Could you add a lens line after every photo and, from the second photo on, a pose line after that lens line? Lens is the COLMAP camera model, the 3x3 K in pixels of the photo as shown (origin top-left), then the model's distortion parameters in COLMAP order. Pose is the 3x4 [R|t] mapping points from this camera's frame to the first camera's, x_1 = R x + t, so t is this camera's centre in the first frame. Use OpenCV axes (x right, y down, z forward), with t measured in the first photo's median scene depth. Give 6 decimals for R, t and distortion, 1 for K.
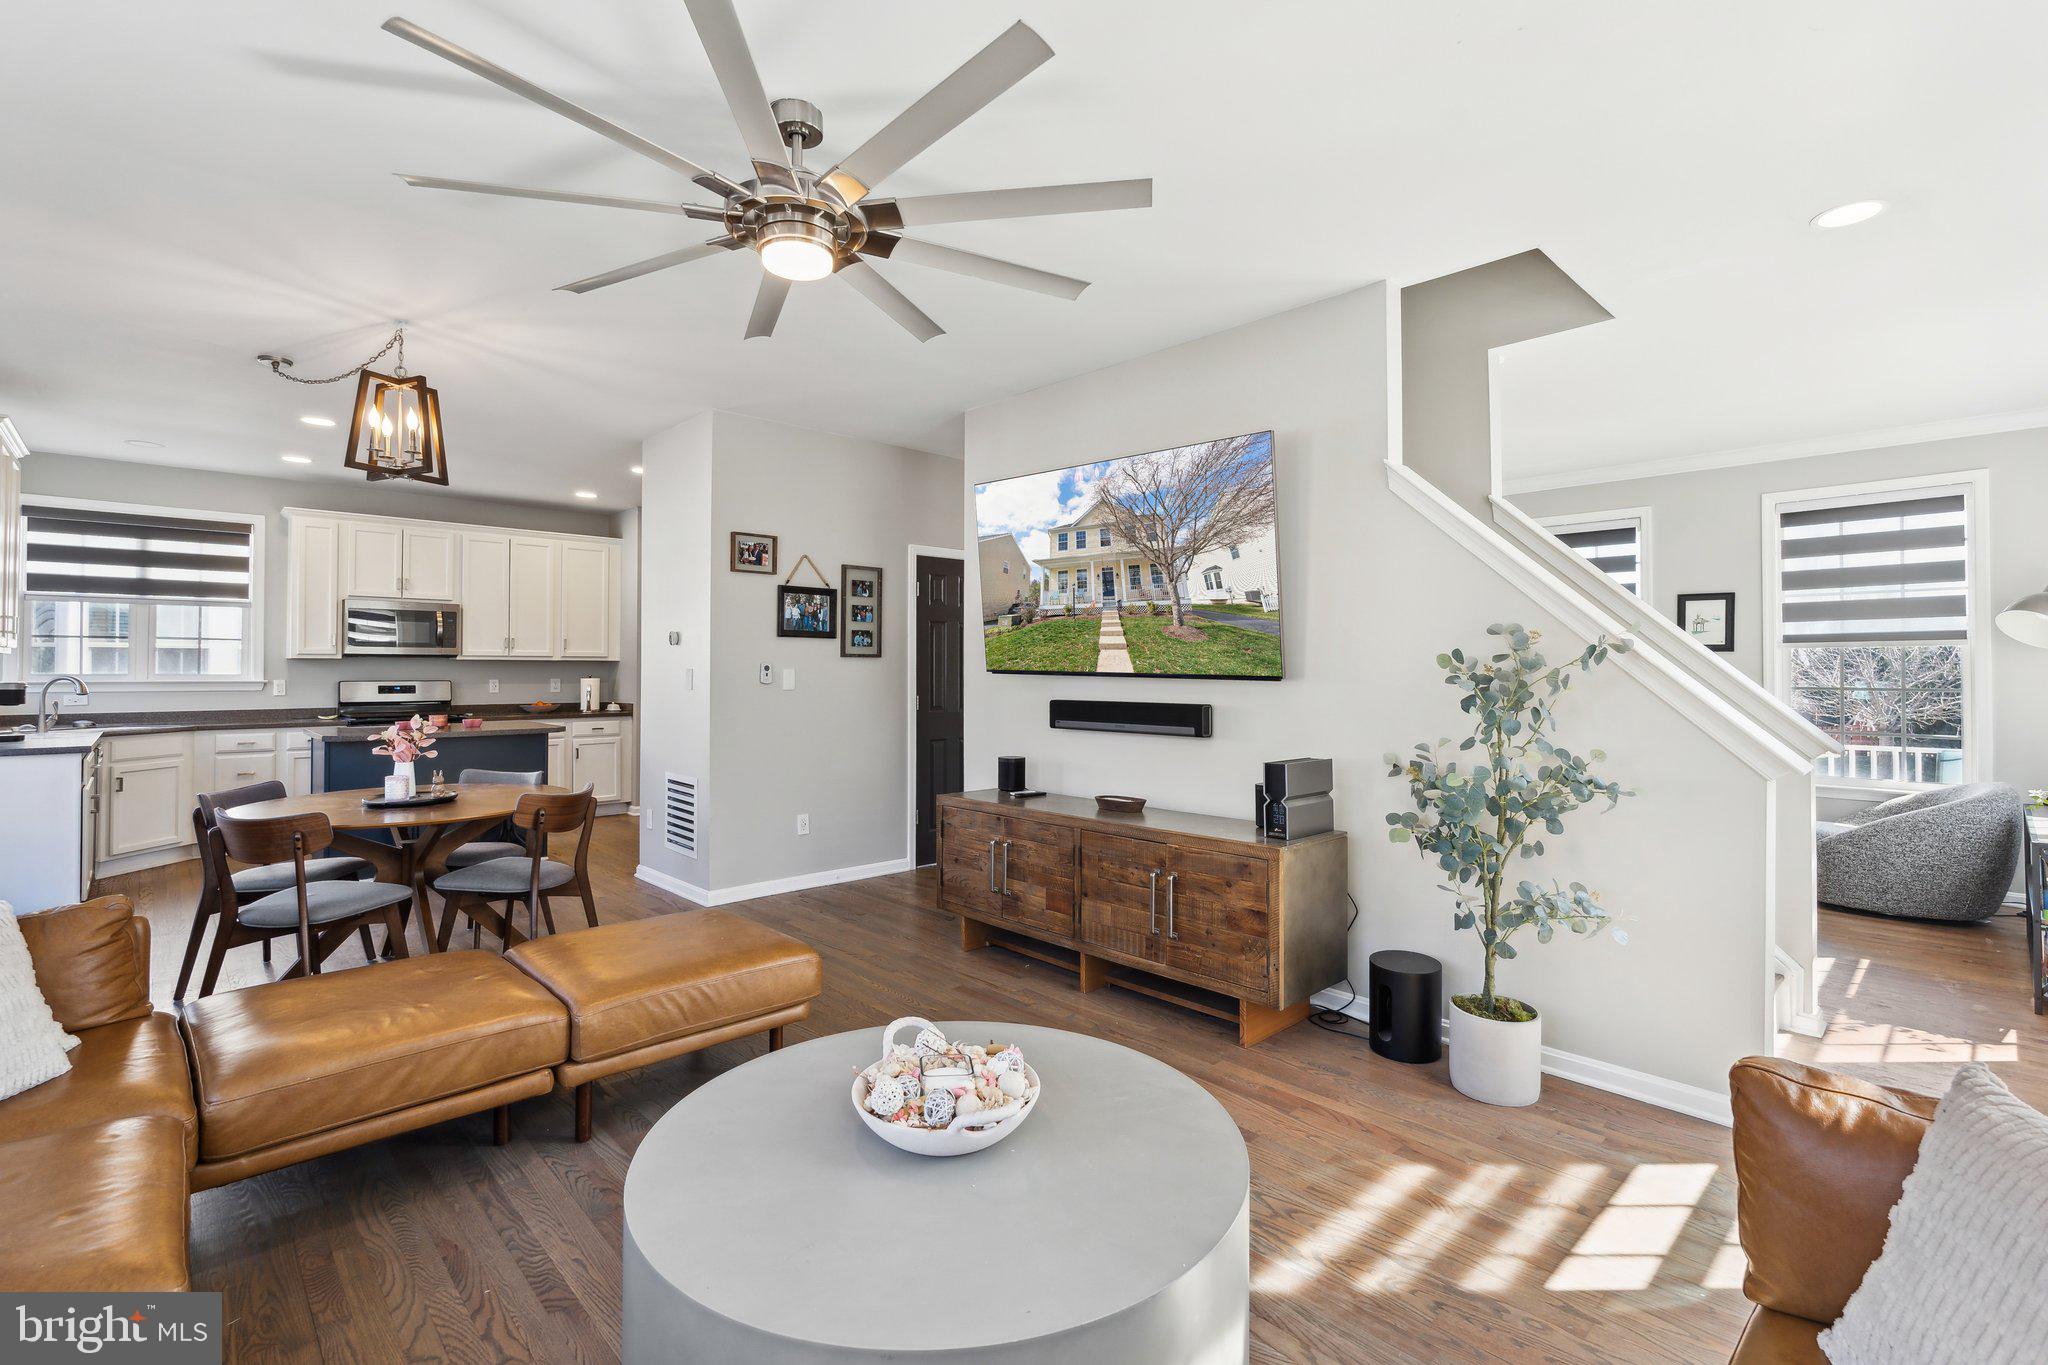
lens RADIAL K [[923.5, 0, 1029.4], [0, 923.5, 654.2], [0, 0, 1]] dist [0.000543, -0.000568]
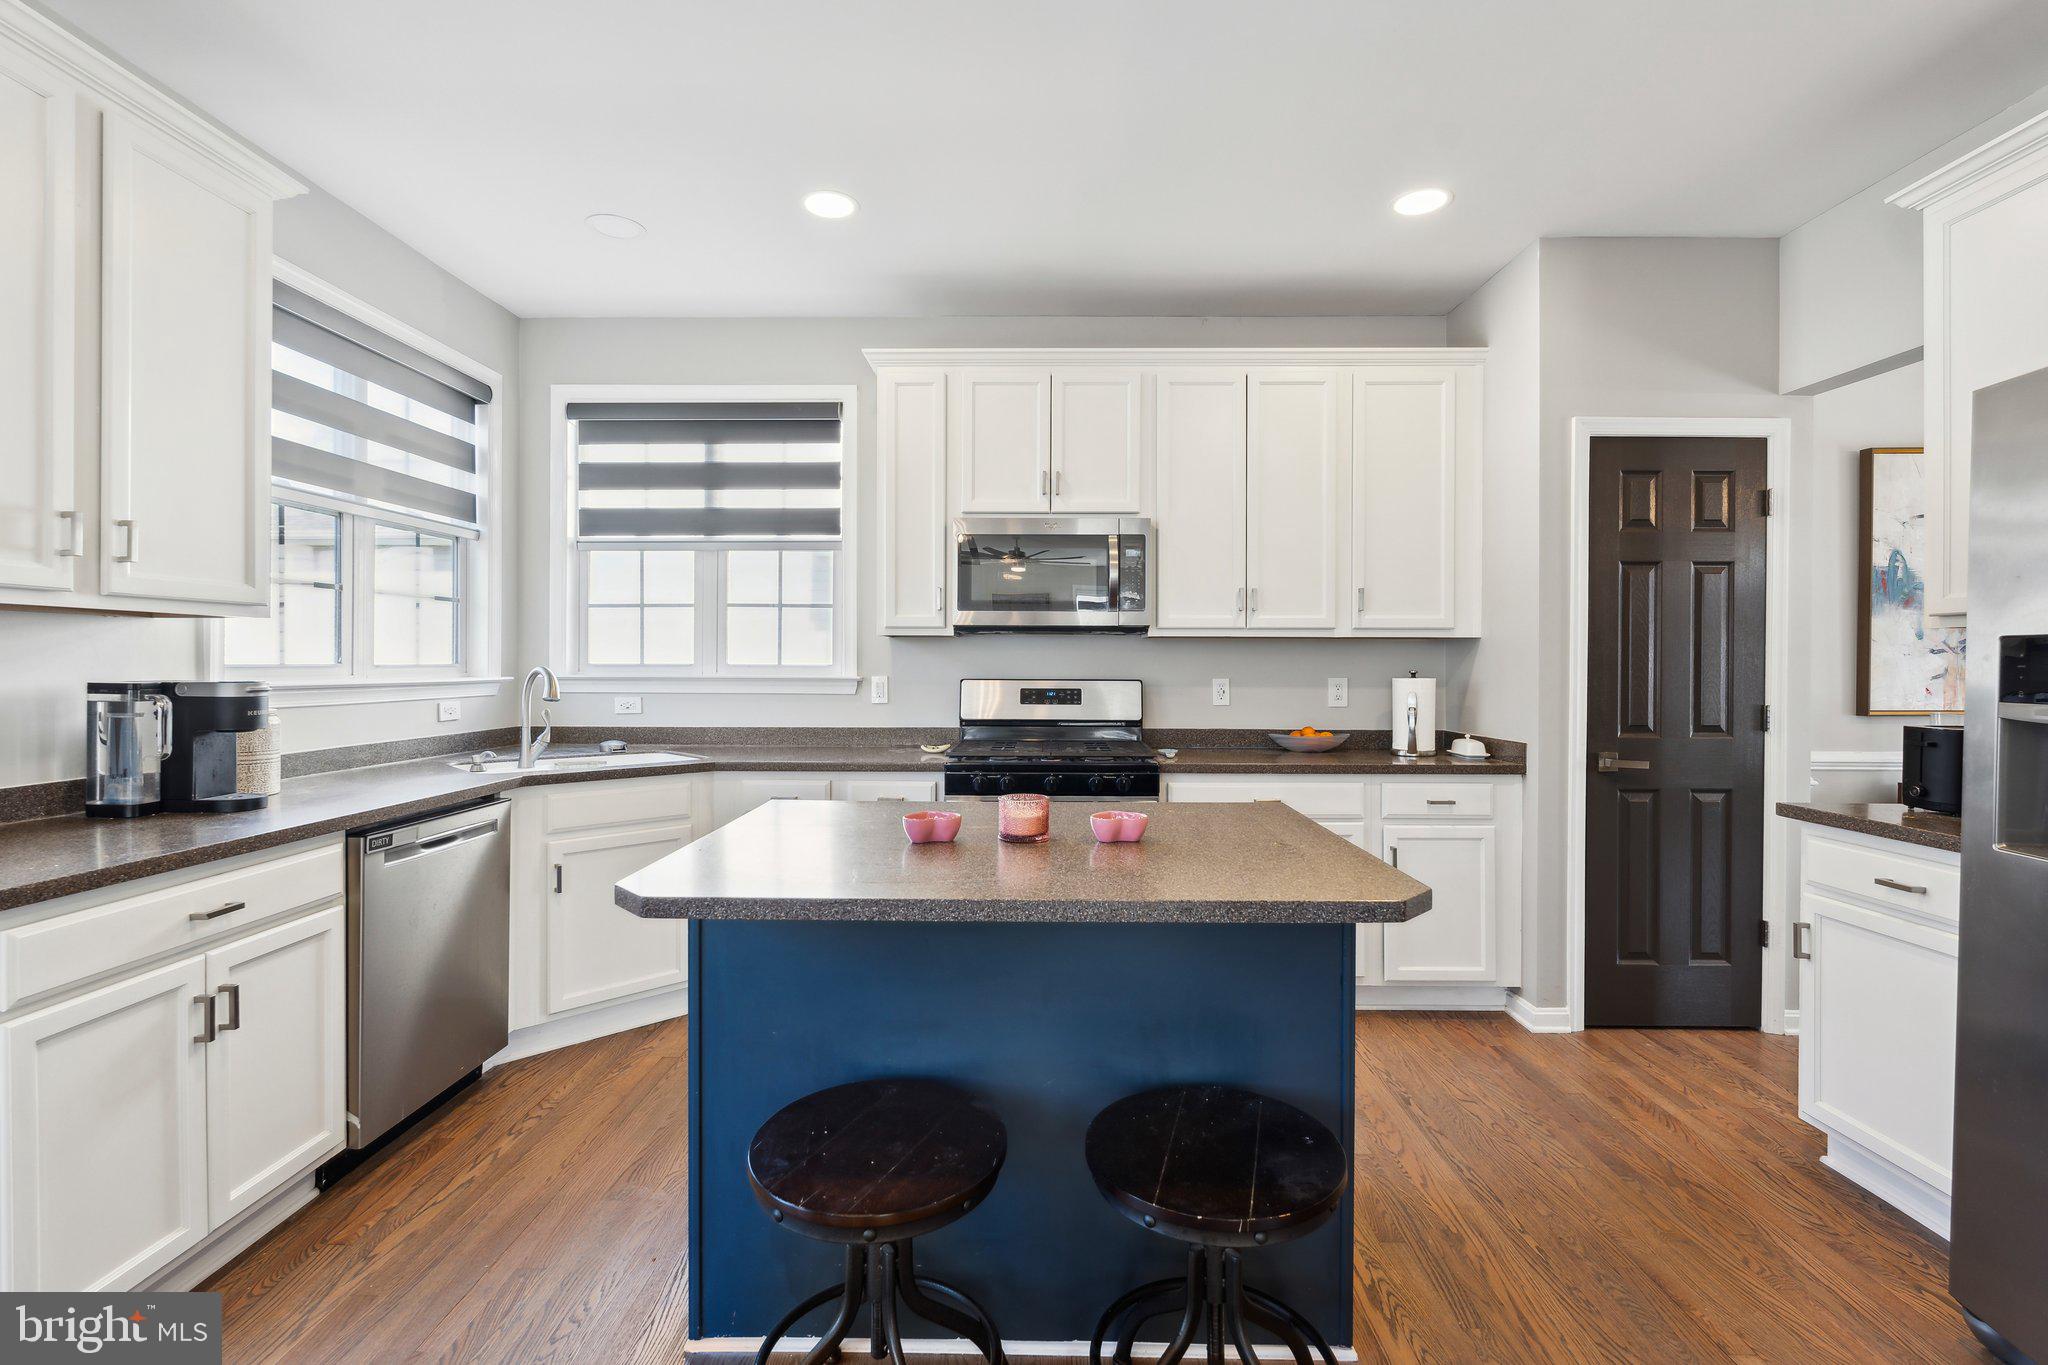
lens RADIAL K [[910.7, 0, 1020.8], [0, 910.7, 676.5], [0, 0, 1]] dist [-0.002421, -0.000136]
pose [[0.711521, 0.011489, -0.702570, -0.411954], [0.010061, 0.999597, 0.026535, 0.016391], [0.702592, -0.025949, 0.711119, 0.758360]]
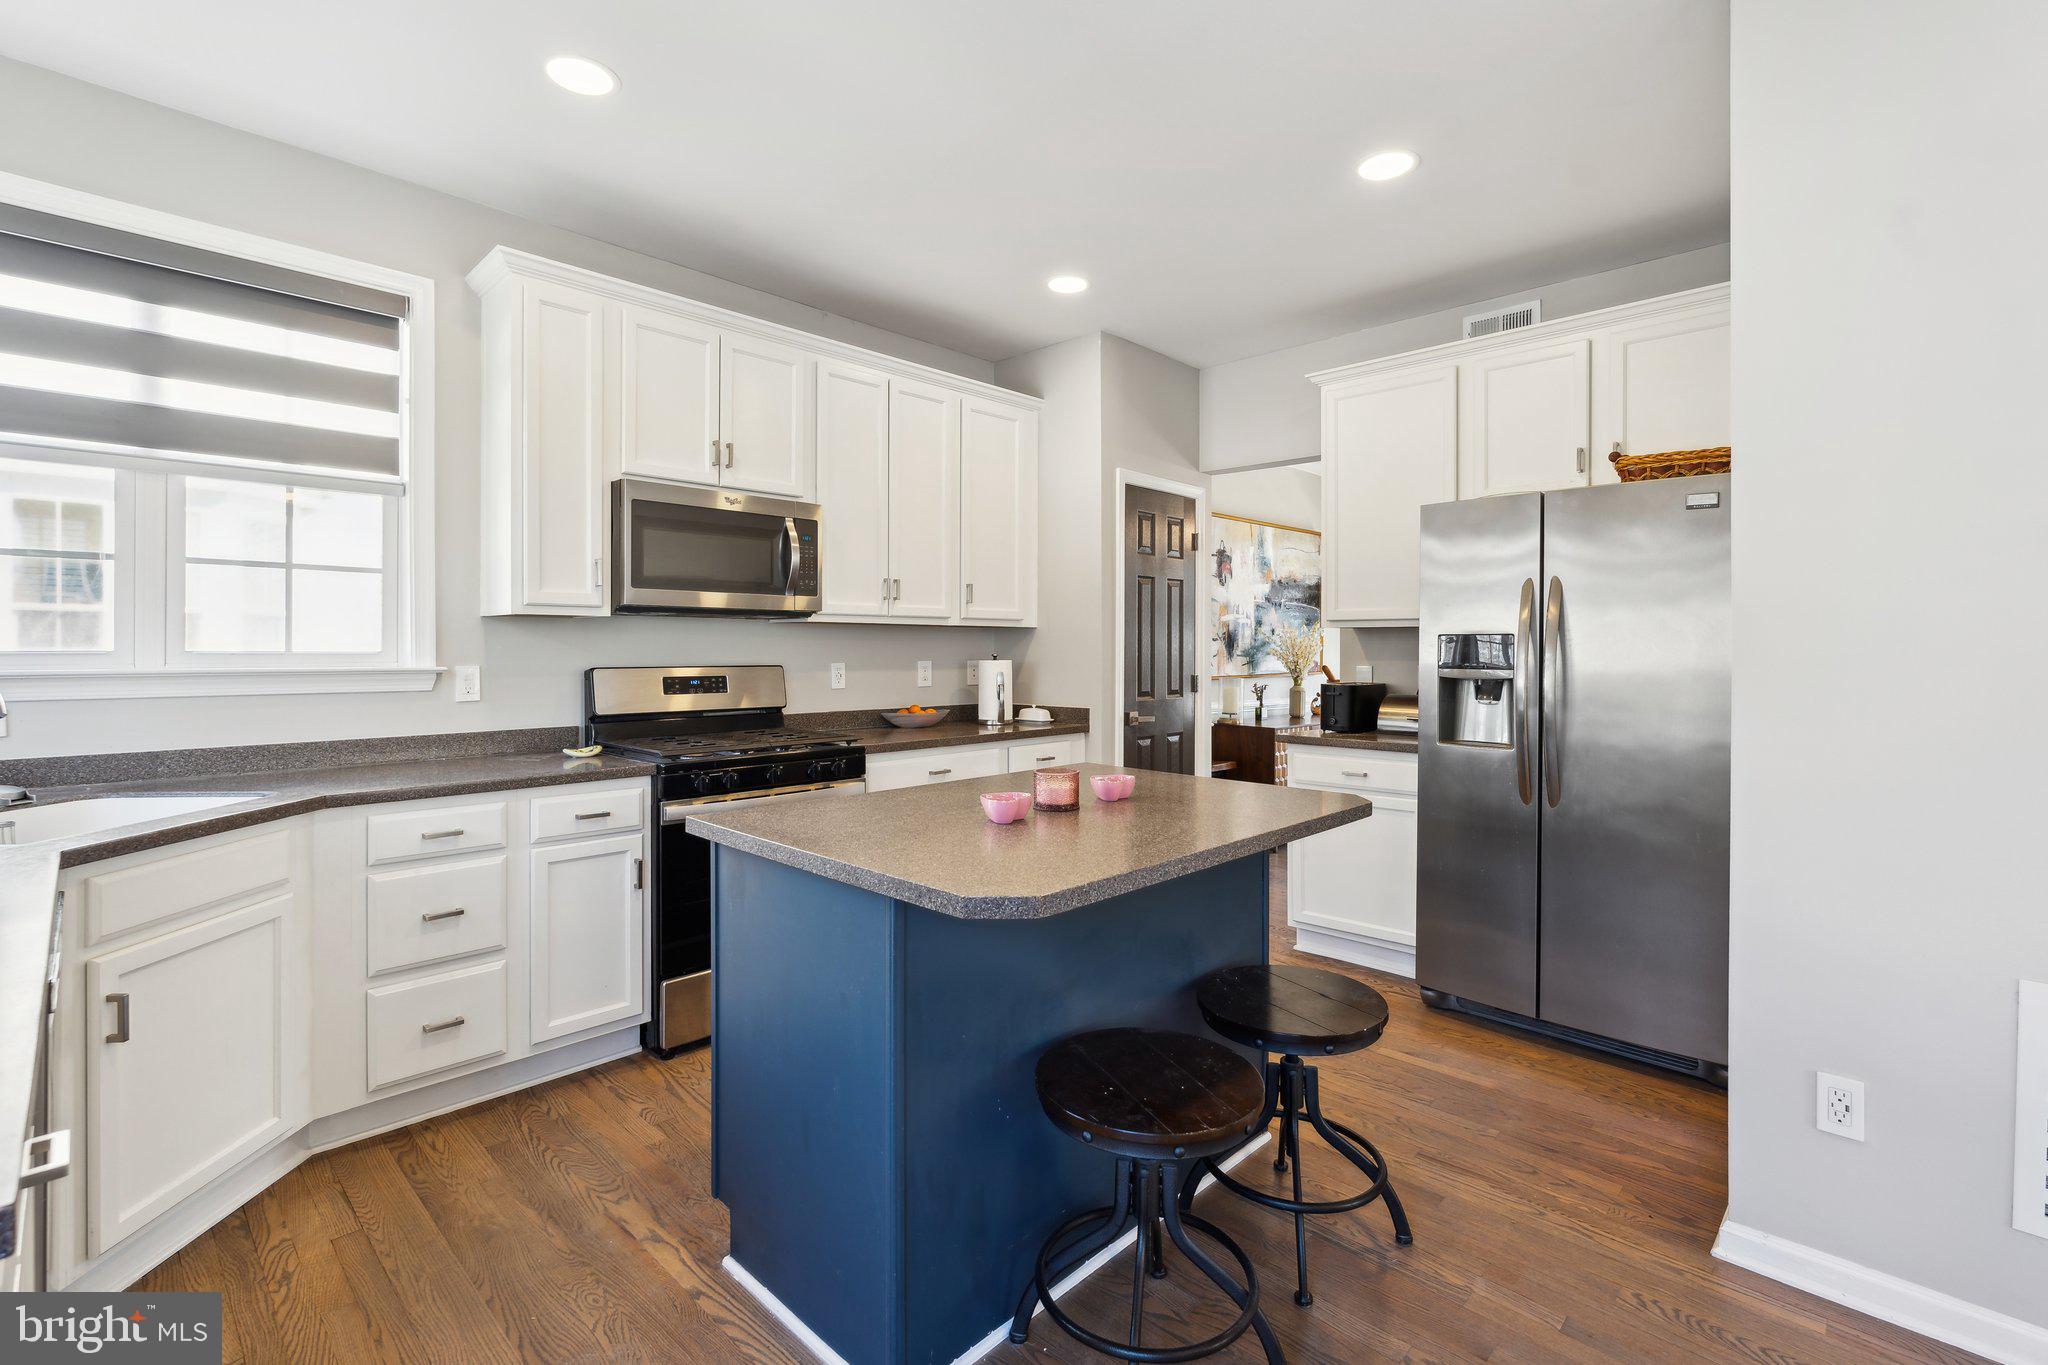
lens RADIAL K [[923.5, 0, 1029.4], [0, 923.5, 654.2], [0, 0, 1]] dist [0.000543, -0.000568]
pose [[0.999303, 0.000256, 0.037340, -0.644266], [-0.001187, 0.999689, 0.024912, 0.012941], [-0.037322, -0.024939, 0.998992, 0.634710]]
